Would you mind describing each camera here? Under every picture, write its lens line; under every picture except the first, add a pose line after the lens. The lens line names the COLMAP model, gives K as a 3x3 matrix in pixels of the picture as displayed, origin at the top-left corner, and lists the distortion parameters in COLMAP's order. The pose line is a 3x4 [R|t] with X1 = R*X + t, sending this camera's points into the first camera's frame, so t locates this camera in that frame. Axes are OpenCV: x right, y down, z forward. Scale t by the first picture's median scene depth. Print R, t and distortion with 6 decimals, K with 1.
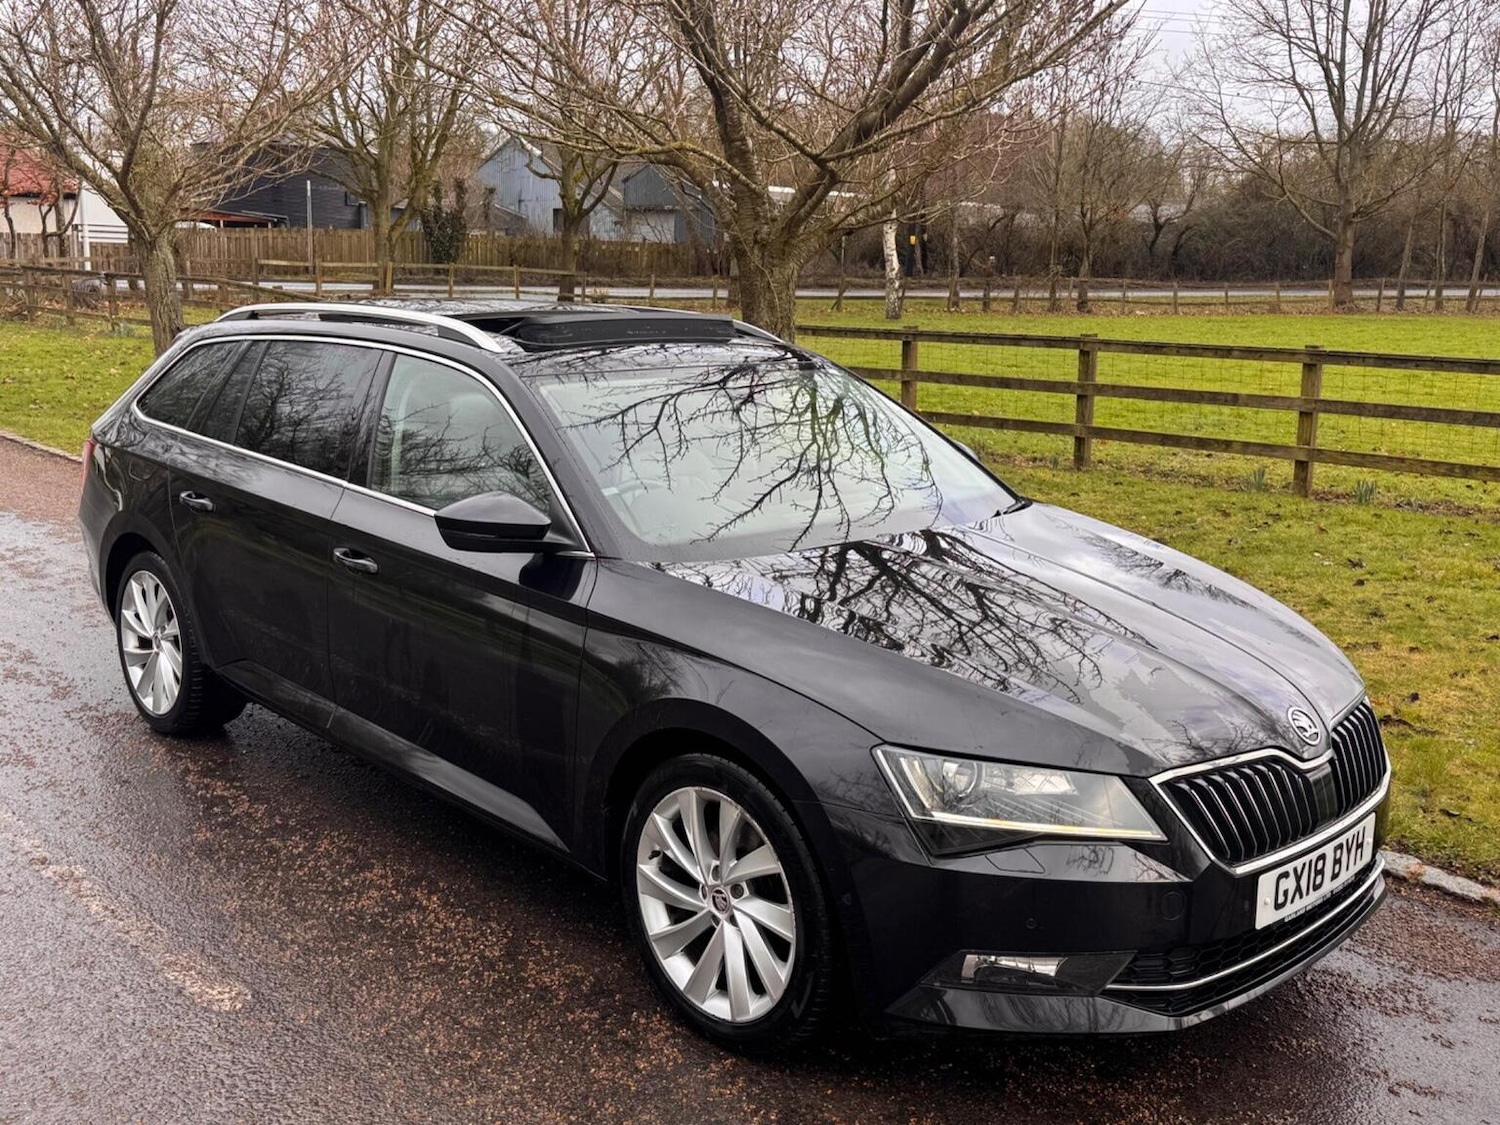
lens RADIAL K [[1442.4, 0, 727.4], [0, 1442.4, 567.2], [0, 0, 1]] dist [0.158424, -0.303287]
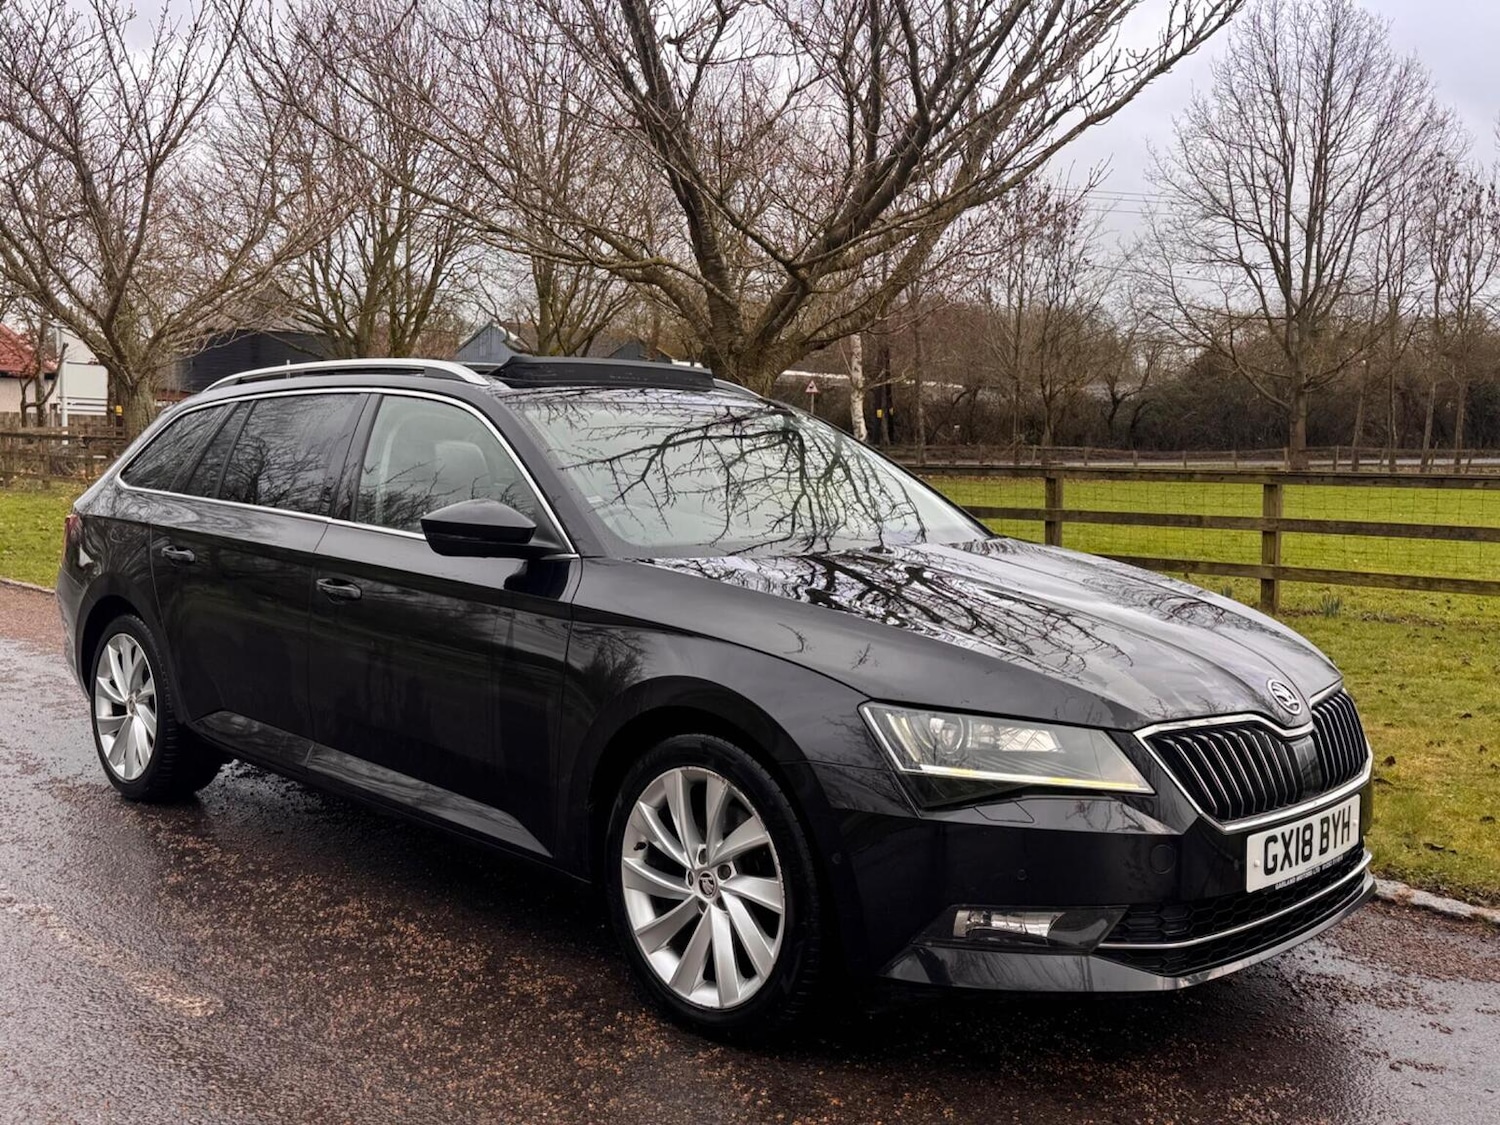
lens RADIAL K [[1442.4, 0, 727.4], [0, 1442.4, 567.2], [0, 0, 1]] dist [0.158424, -0.303287]
pose [[0.999794, -0.005289, 0.019604, -0.008425], [0.007564, 0.993002, -0.117857, 0.119217], [-0.018844, 0.117981, 0.992837, -0.004593]]
